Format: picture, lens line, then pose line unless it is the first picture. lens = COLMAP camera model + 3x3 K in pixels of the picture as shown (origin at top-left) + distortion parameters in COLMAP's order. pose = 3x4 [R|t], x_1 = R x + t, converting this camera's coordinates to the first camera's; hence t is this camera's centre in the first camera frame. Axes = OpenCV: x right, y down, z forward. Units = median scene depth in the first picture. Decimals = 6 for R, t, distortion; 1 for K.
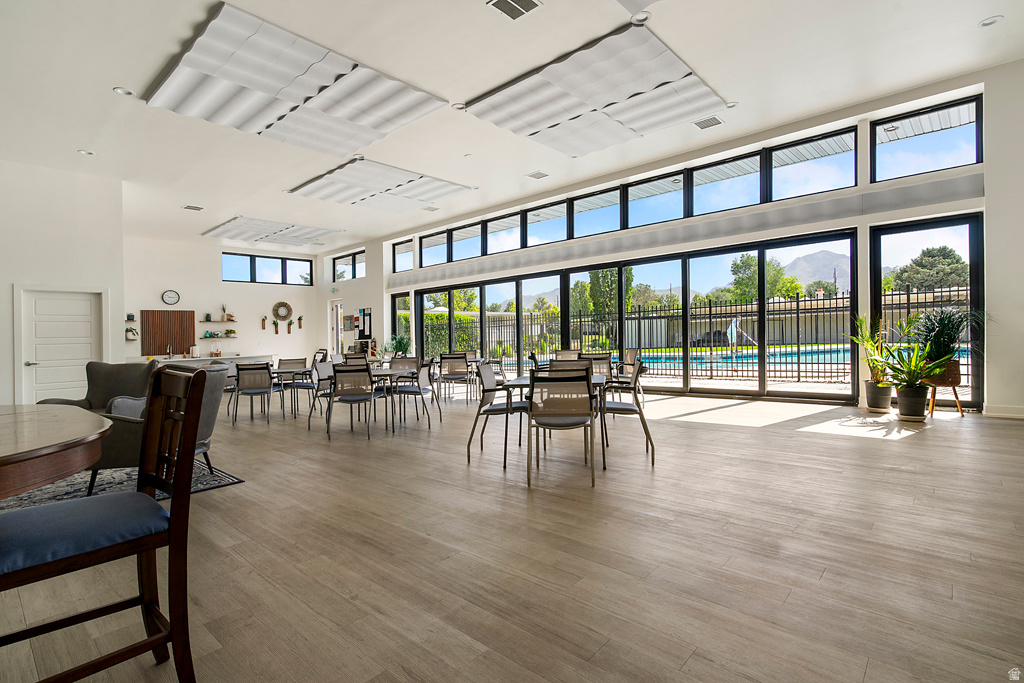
lens RADIAL K [[483.2, 0, 512.0], [0, 483.2, 341.5], [0, 0, 1]] dist [0.000226, 0.000046]
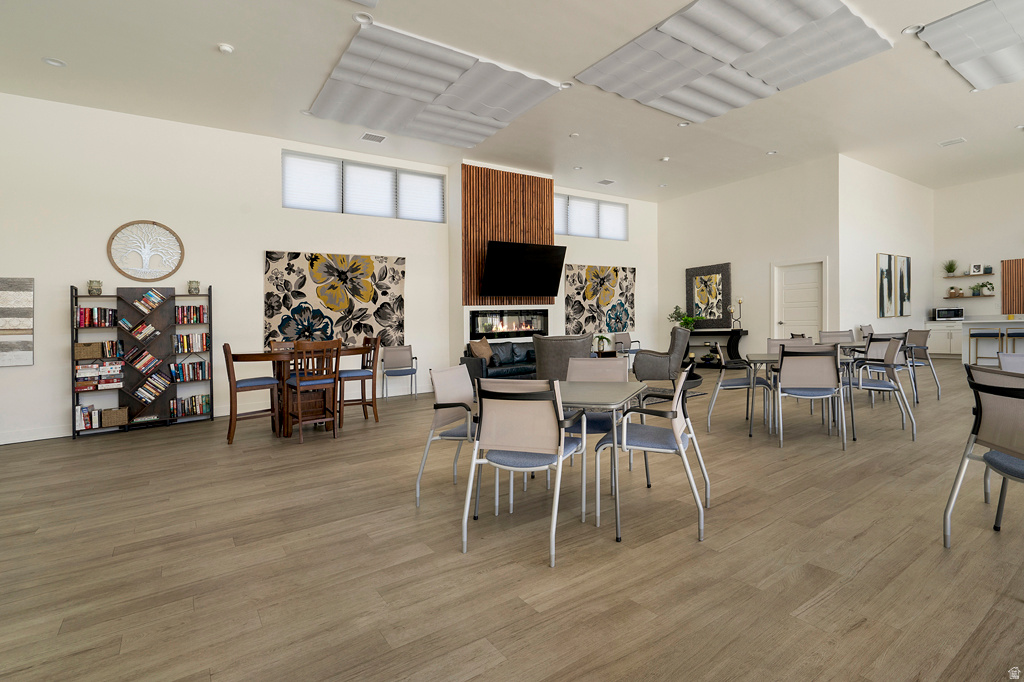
lens RADIAL K [[515.4, 0, 535.0], [0, 515.4, 336.5], [0, 0, 1]] dist [-0.000710, 0.000133]
pose [[-0.199933, 0.068465, -0.977415, 0.588093], [0.032157, 0.997477, 0.063293, -0.031132], [0.979282, -0.018776, -0.201630, 0.739248]]
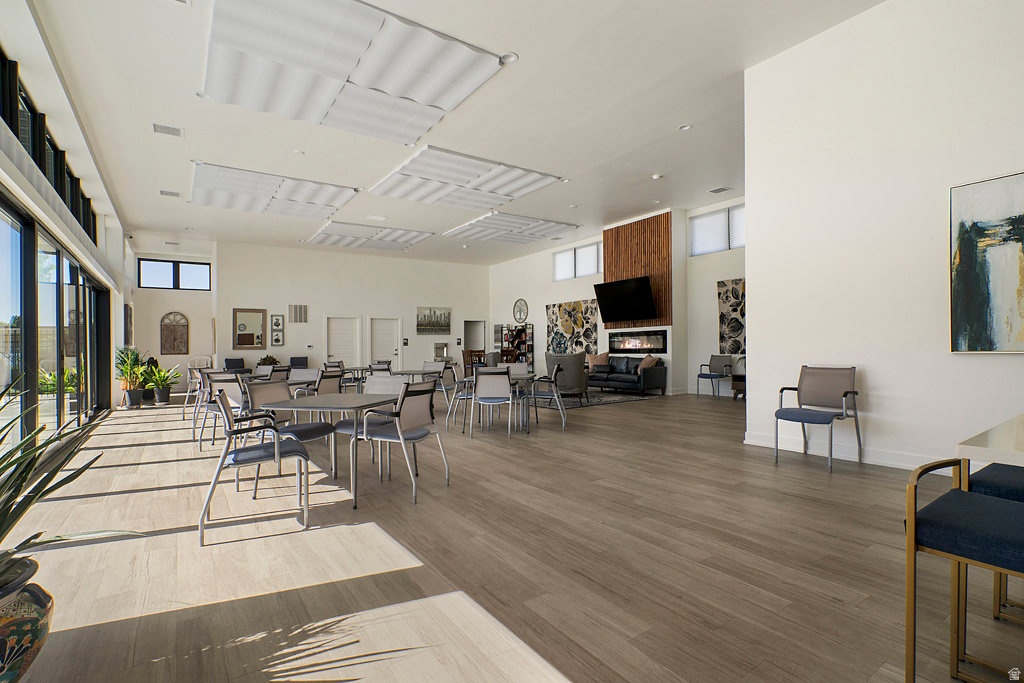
lens RADIAL K [[483.2, 0, 512.0], [0, 483.2, 341.5], [0, 0, 1]] dist [0.000226, 0.000046]
pose [[-0.971674, 0.058316, 0.229015, -0.806238], [0.058179, 0.998279, -0.007354, 0.007418], [-0.229050, 0.006178, -0.973395, 2.166247]]
